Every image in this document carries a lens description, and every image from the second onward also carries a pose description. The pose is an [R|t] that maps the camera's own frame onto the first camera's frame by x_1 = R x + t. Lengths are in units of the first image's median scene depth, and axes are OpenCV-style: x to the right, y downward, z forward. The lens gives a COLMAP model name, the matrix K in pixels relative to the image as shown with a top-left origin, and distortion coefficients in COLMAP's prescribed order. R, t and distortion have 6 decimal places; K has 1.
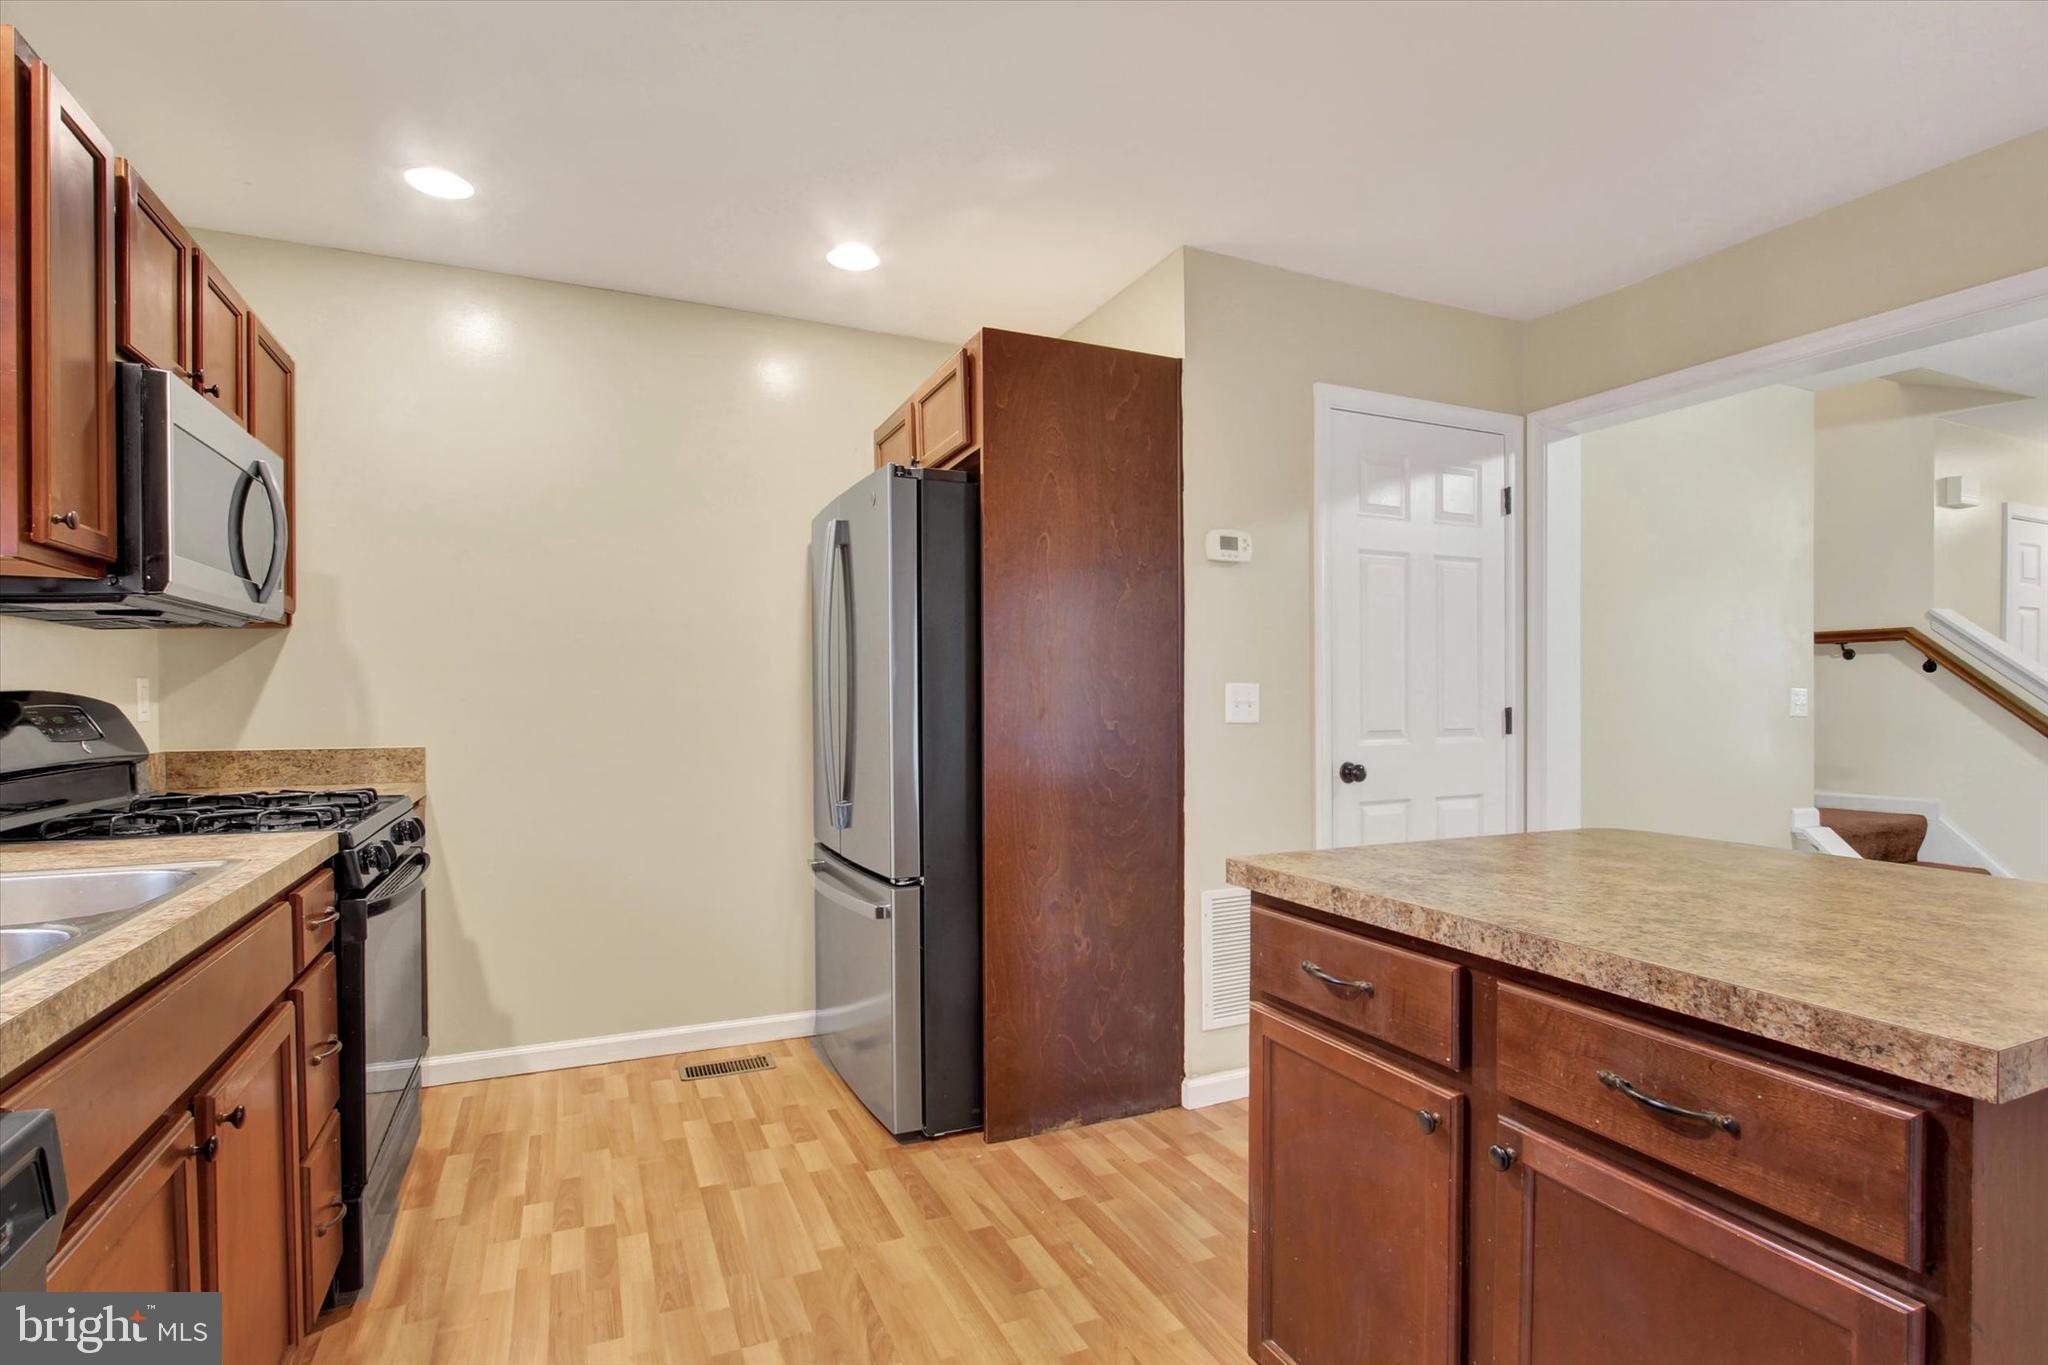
lens RADIAL K [[1001.0, 0, 1029.3], [0, 1001.0, 726.5], [0, 0, 1]] dist [0.000135, -0.000049]
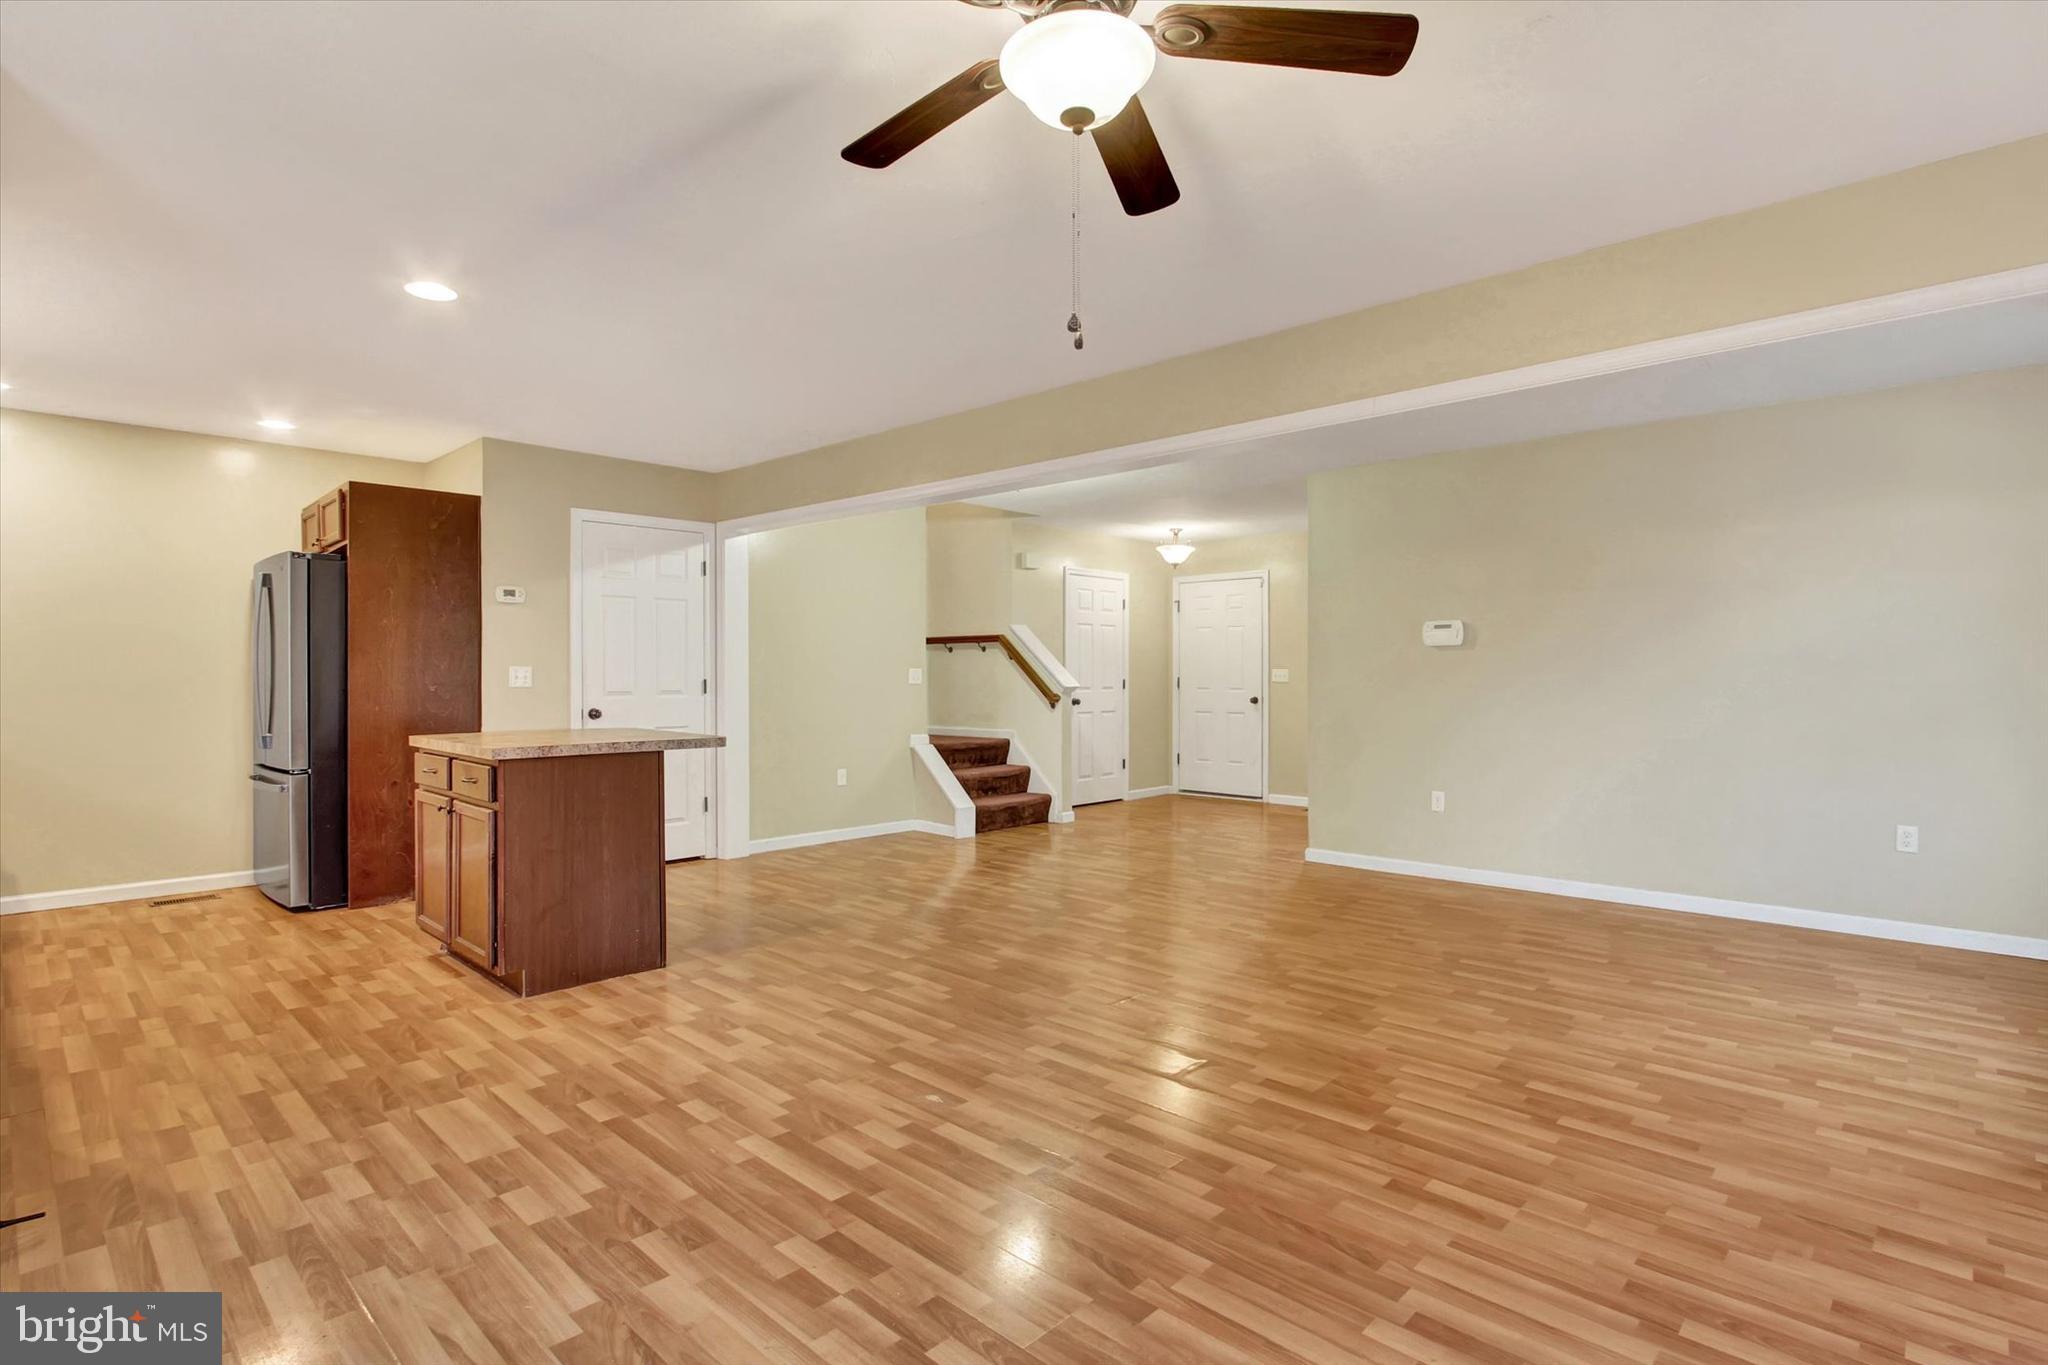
lens RADIAL K [[1000.9, 0, 1014.6], [0, 1000.9, 675.7], [0, 0, 1]] dist [-0.000518, -0.000653]
pose [[0.931893, -0.001954, 0.362727, 0.399081], [0.012089, 0.999597, -0.025675, 0.034268], [-0.362531, 0.028311, 0.931542, -1.106618]]
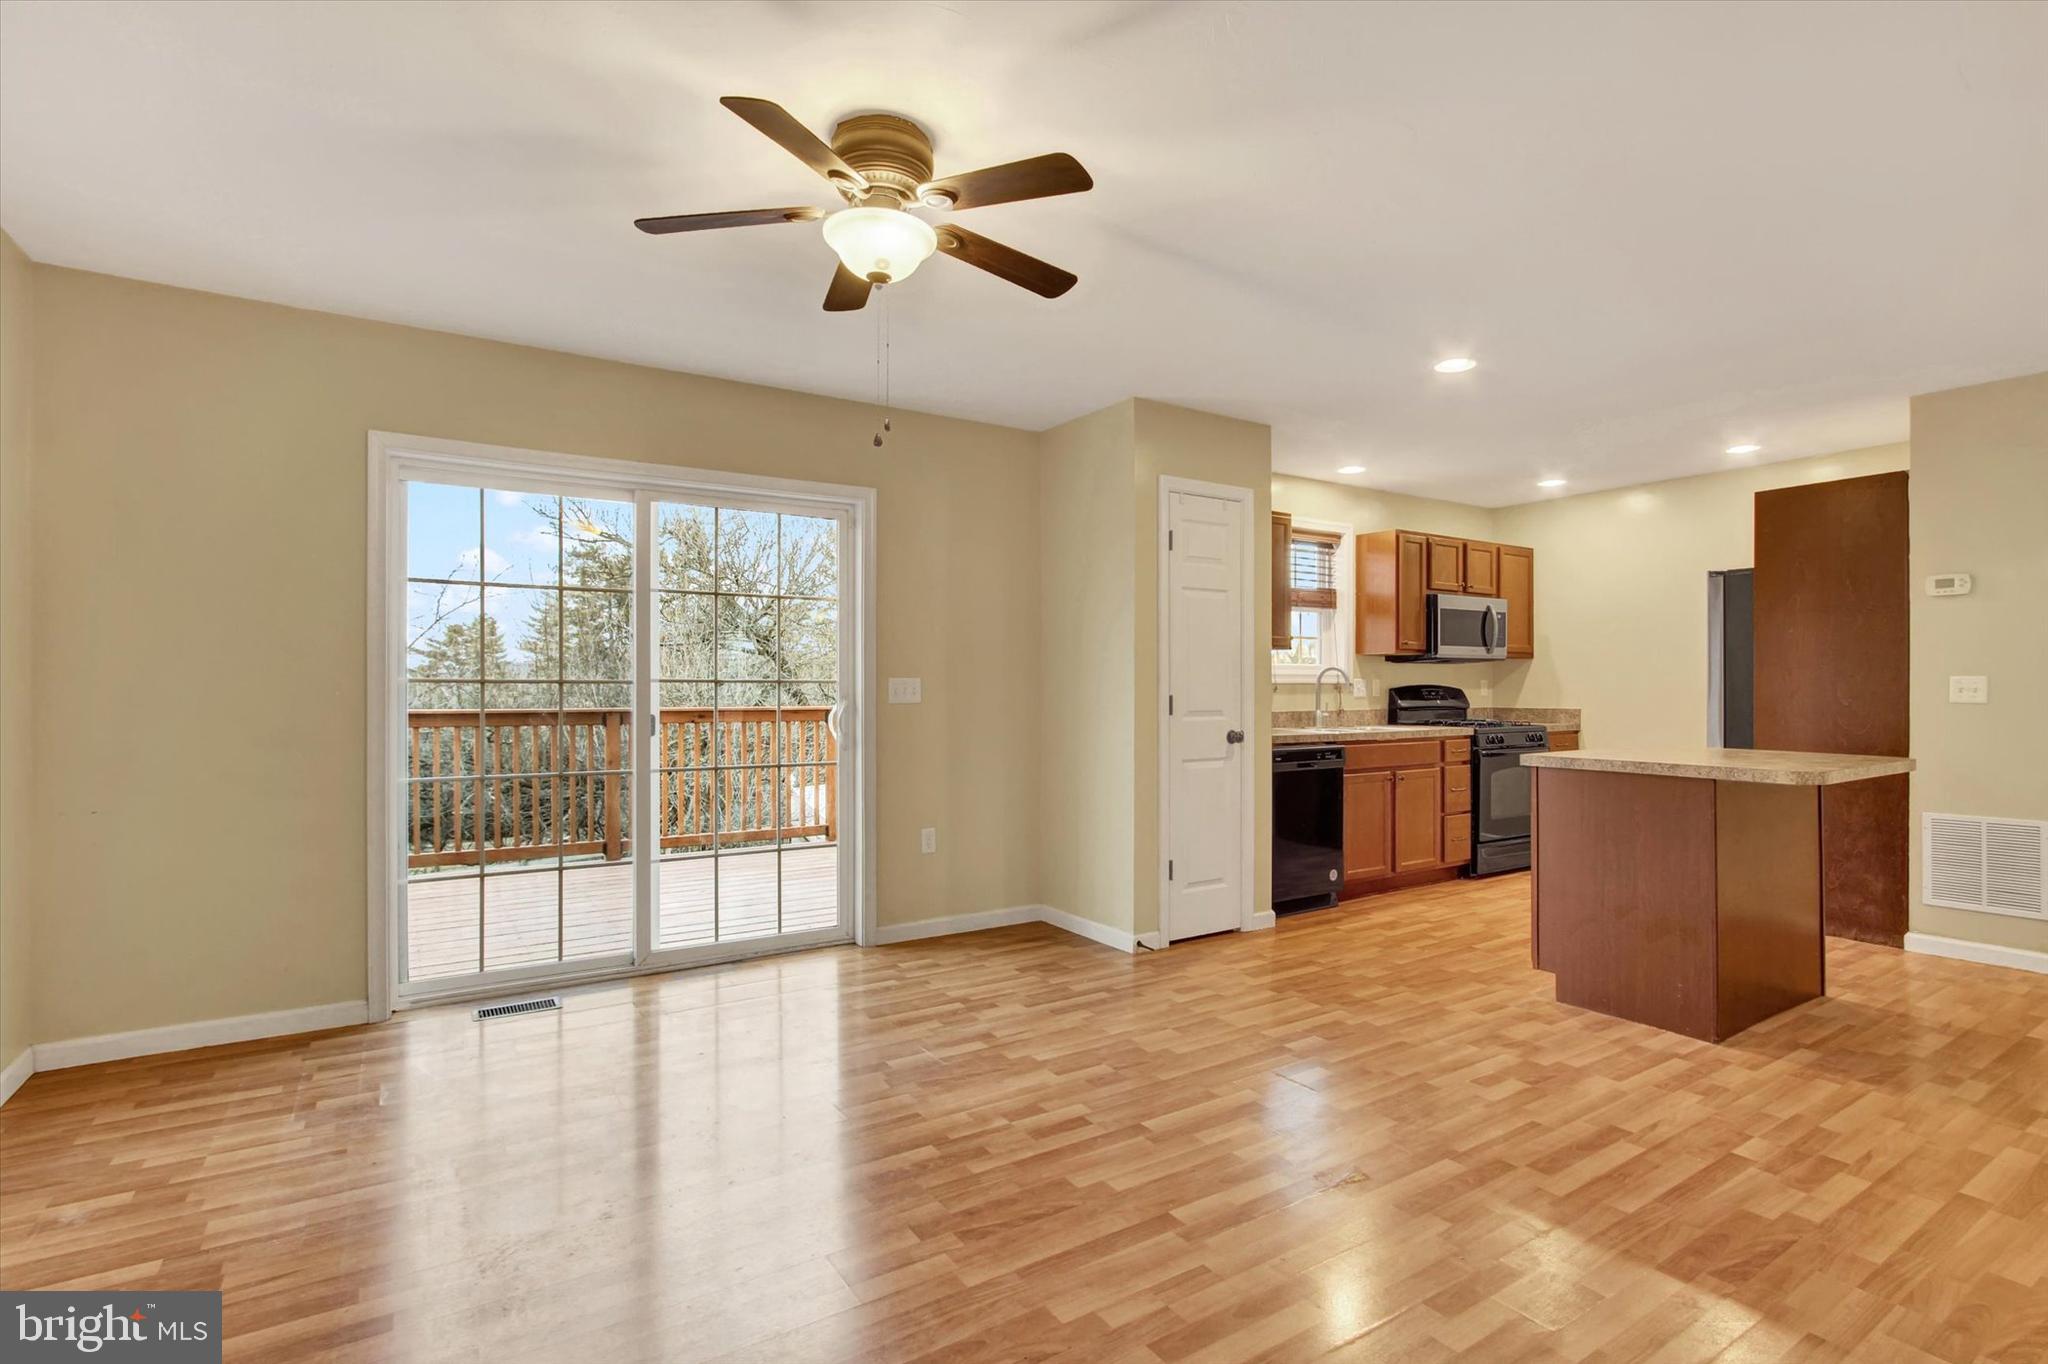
lens RADIAL K [[987.8, 0, 1024.0], [0, 987.8, 682.0], [0, 0, 1]] dist [0.000369, 0.000012]
pose [[0.148137, -0.007054, -0.988942, 1.449576], [-0.024431, 0.999643, -0.010790, 0.015514], [0.988665, 0.025759, 0.147912, -0.584099]]
